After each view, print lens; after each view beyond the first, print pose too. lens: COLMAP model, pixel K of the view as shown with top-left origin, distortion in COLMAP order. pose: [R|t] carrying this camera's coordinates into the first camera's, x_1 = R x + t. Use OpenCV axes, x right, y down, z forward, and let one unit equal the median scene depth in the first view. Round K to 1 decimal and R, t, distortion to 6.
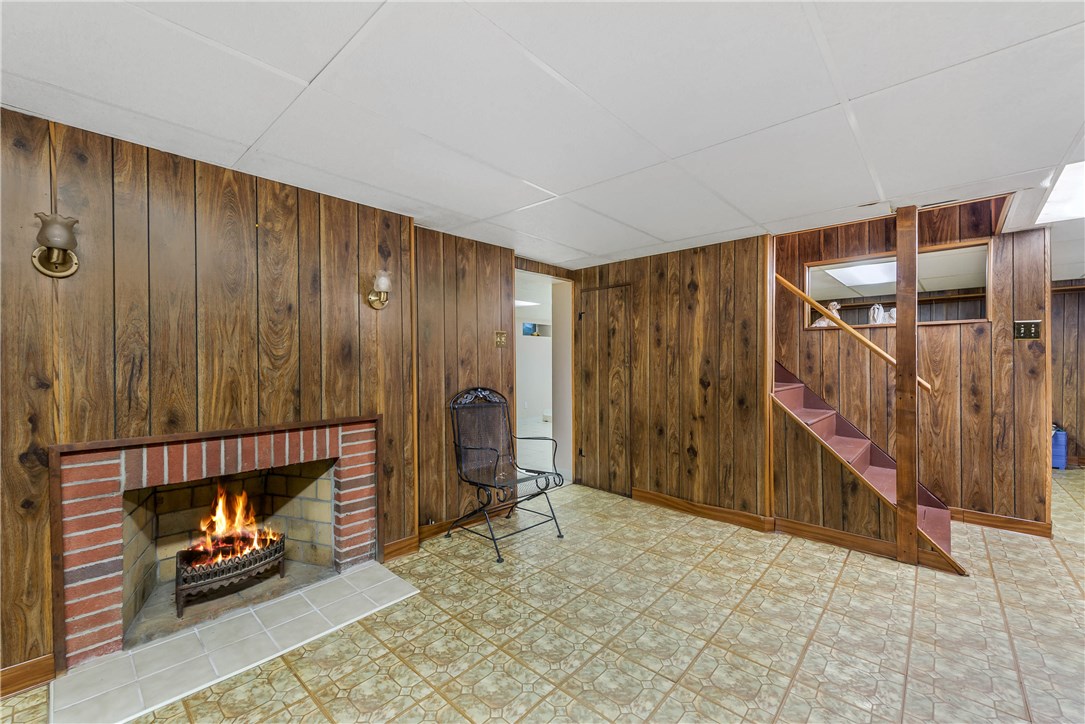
lens RADIAL K [[433.2, 0, 542.5], [0, 433.2, 362.0], [0, 0, 1]] dist [0.000479, -0.000312]
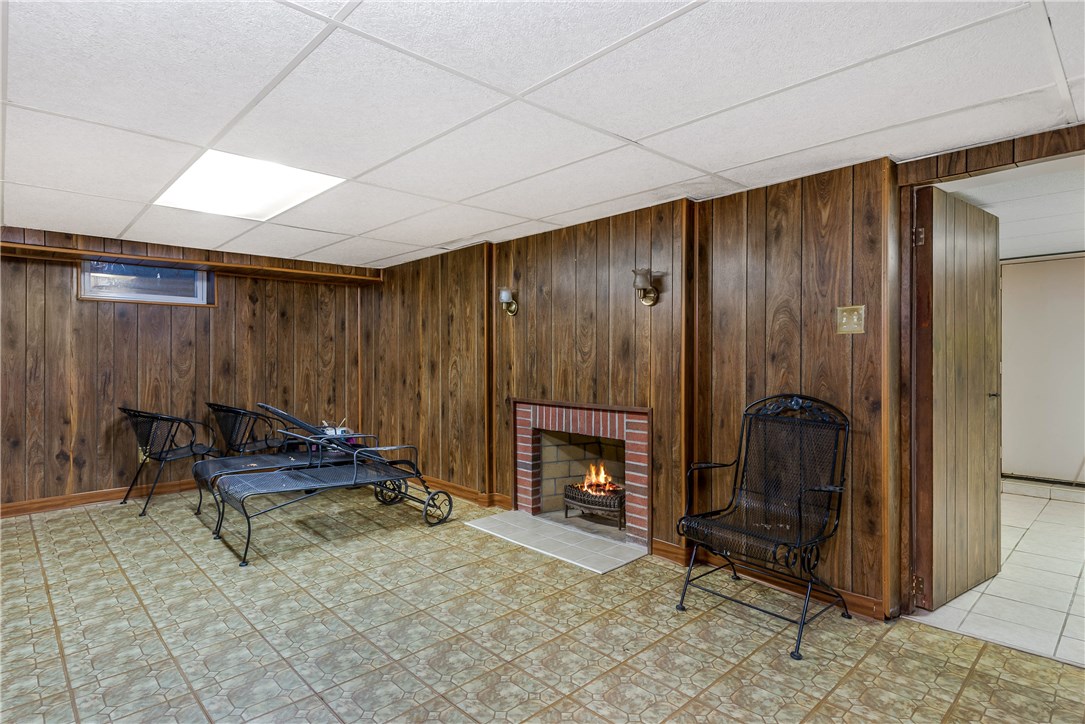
lens RADIAL K [[582.0, 0, 542.5], [0, 582.0, 362.0], [0, 0, 1]] dist [0.002684, 0.000227]
pose [[-0.083256, 0.011780, -0.996459, 1.065698], [0.000498, 0.999930, 0.011780, -0.004933], [0.996528, 0.000485, -0.083256, 0.908761]]
